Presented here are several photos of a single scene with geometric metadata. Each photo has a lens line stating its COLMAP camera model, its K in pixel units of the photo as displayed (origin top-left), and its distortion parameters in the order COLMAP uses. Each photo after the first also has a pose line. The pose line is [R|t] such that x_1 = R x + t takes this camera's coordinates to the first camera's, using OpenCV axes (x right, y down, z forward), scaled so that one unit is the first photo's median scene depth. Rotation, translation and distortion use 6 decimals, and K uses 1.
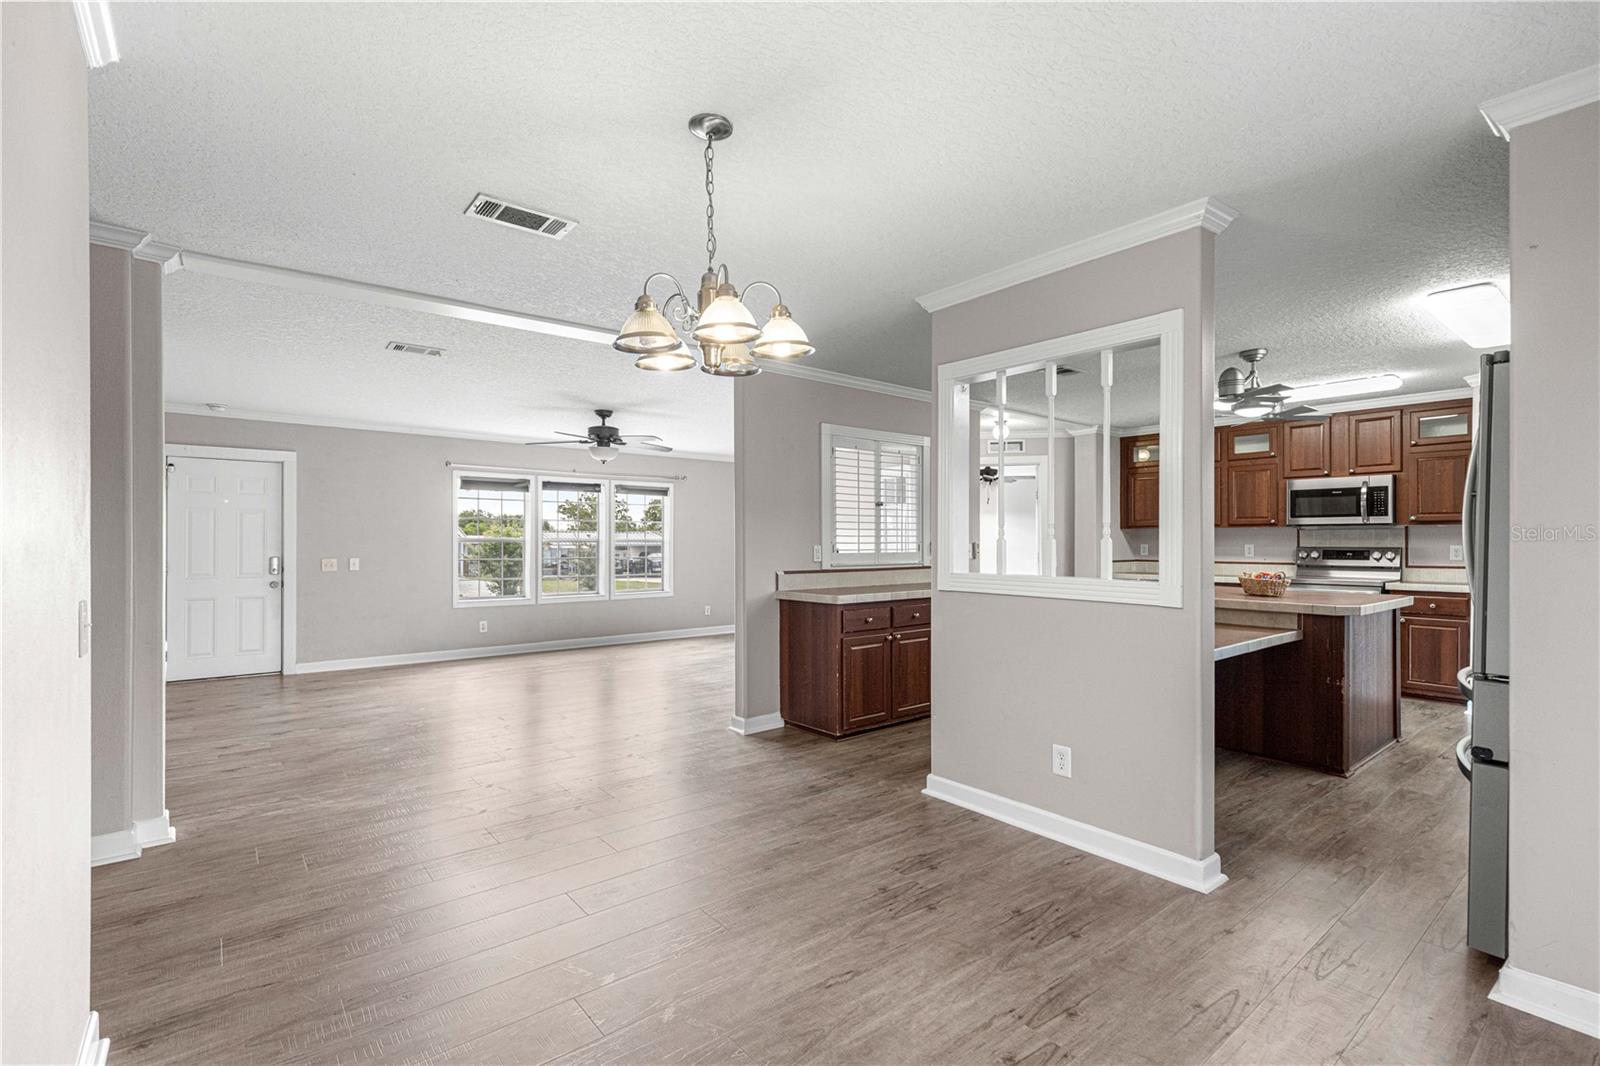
lens RADIAL K [[712.7, 0, 800.5], [0, 712.7, 540.9], [0, 0, 1]] dist [-0.000078, 0.000045]
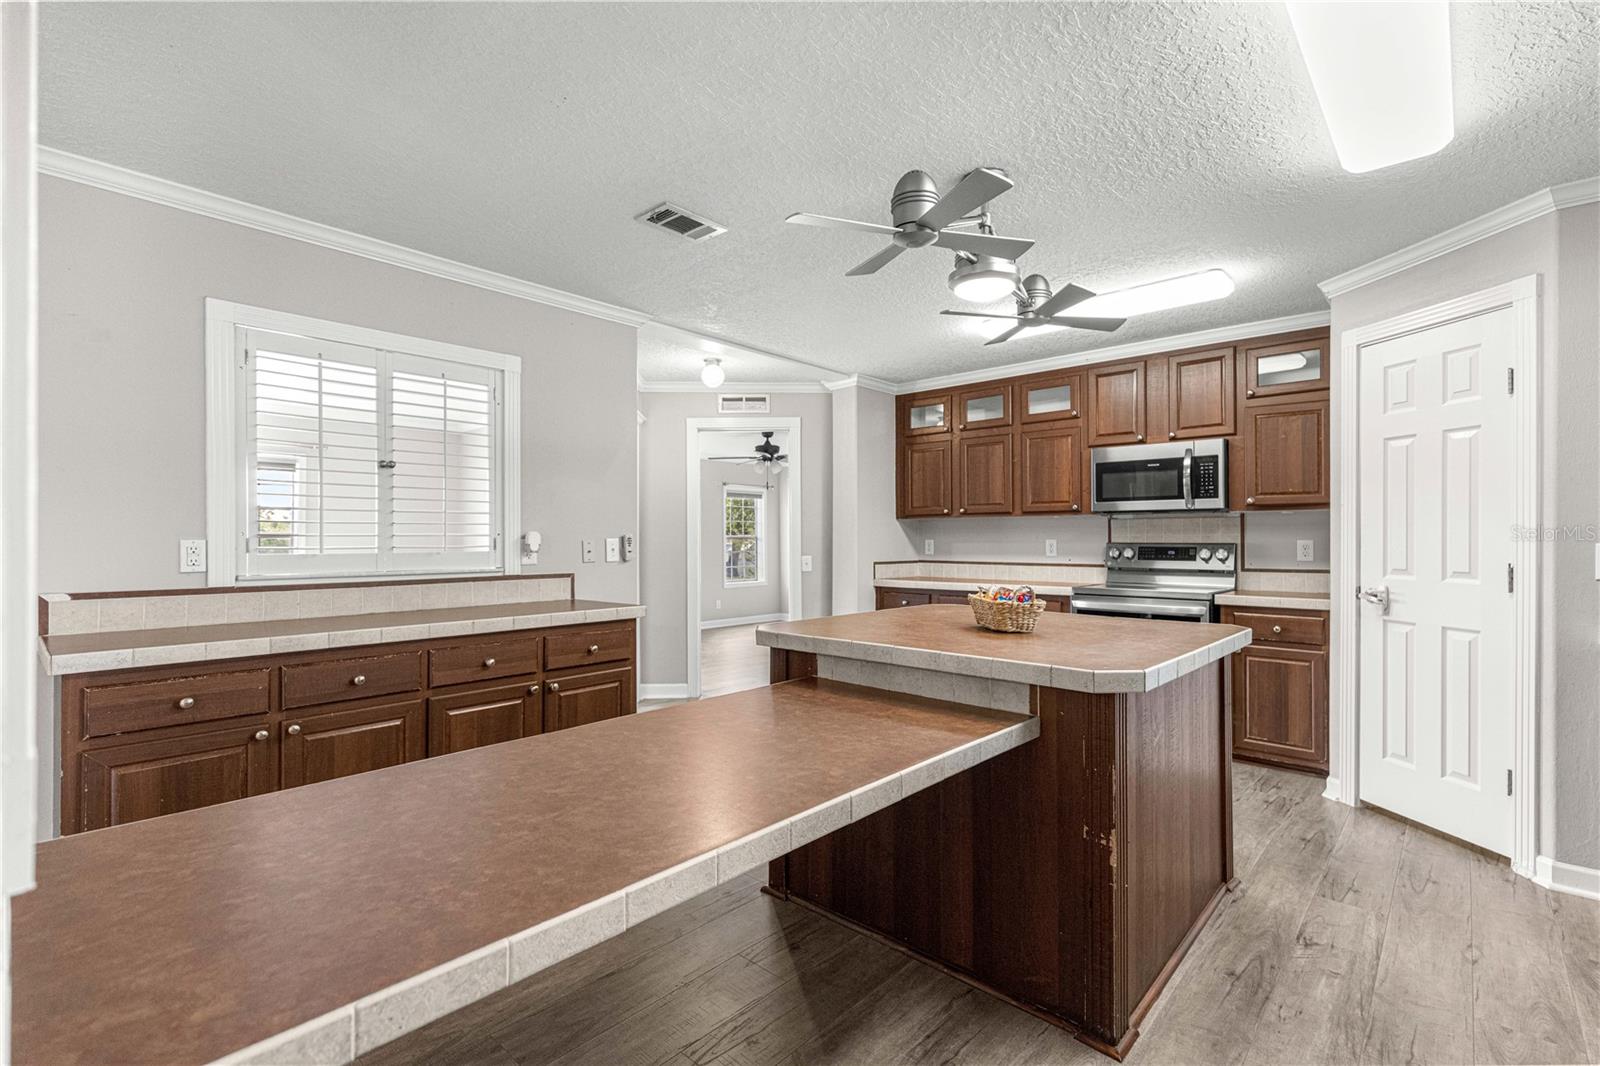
lens RADIAL K [[721.9, 0, 802.5], [0, 721.9, 533.3], [0, 0, 1]] dist [0.009752, -0.000328]
pose [[0.987893, 0.001157, 0.155131, 0.302918], [0.000151, 0.999965, -0.008418, 0.005324], [-0.155136, 0.008339, 0.987858, 0.351843]]
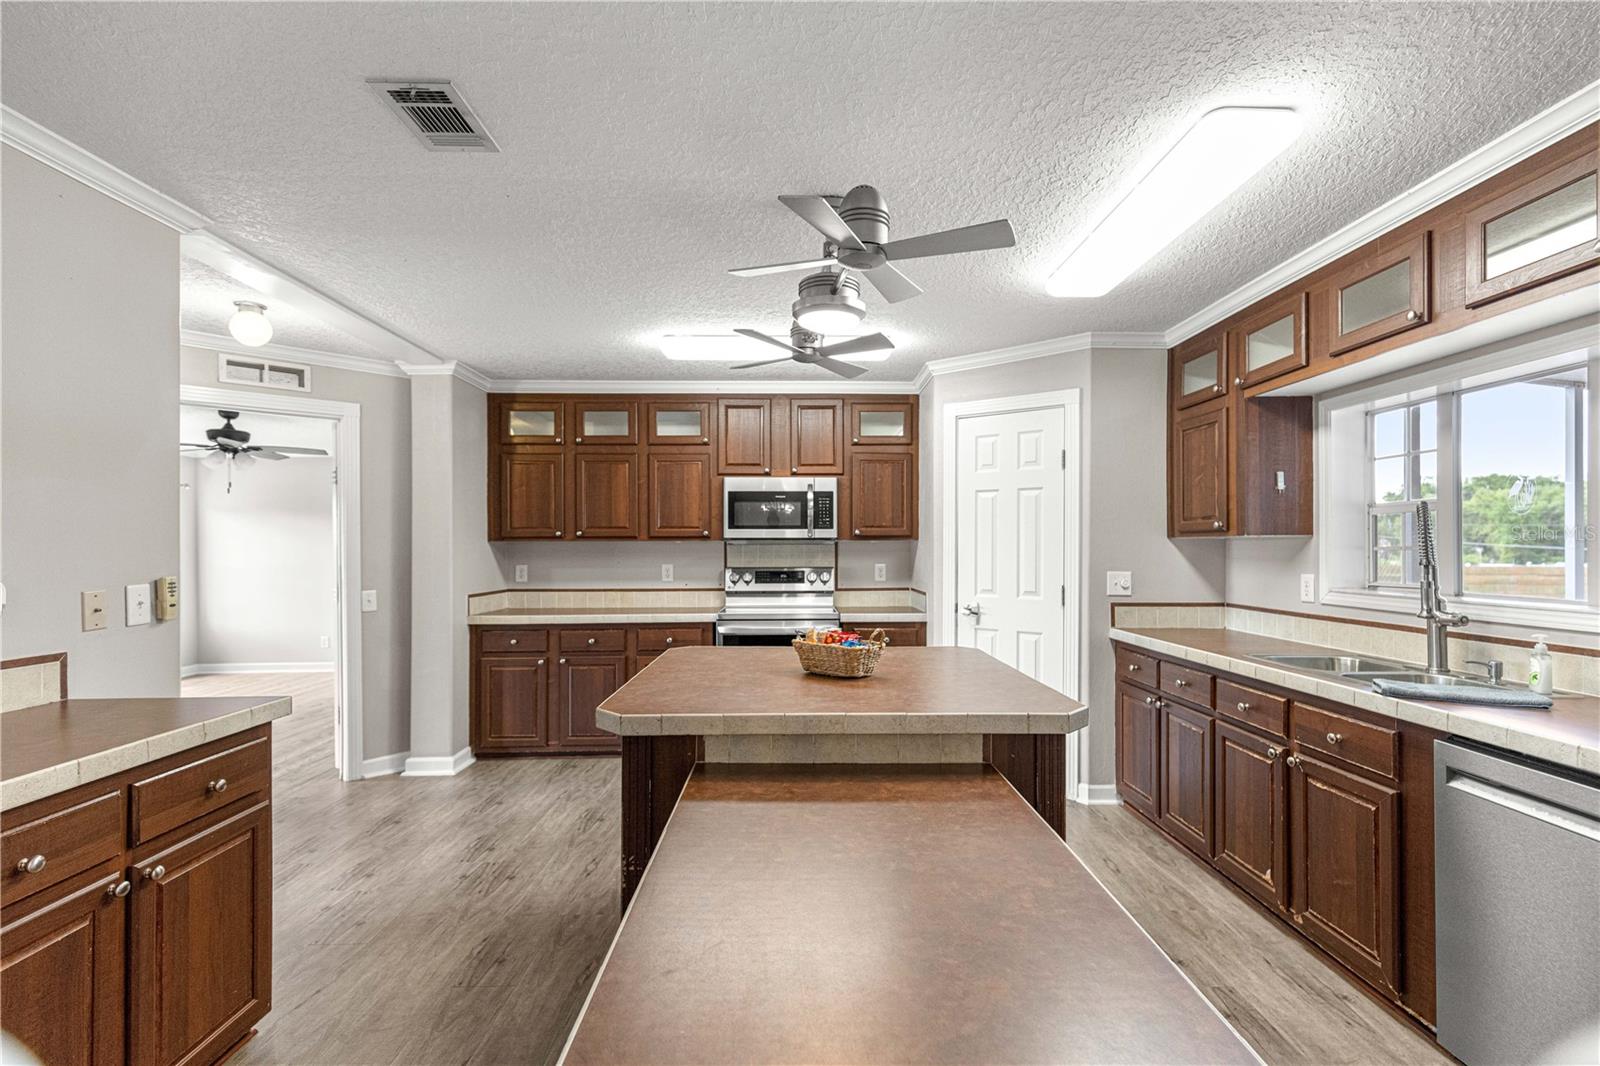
lens RADIAL K [[733.2, 0, 805.0], [0, 733.2, 546.0], [0, 0, 1]] dist [0.011348, -0.000388]
pose [[0.618668, 0.000729, 0.785652, 0.151714], [0.002769, 0.999991, -0.003108, -0.012961], [-0.785648, 0.004098, 0.618661, 0.499950]]
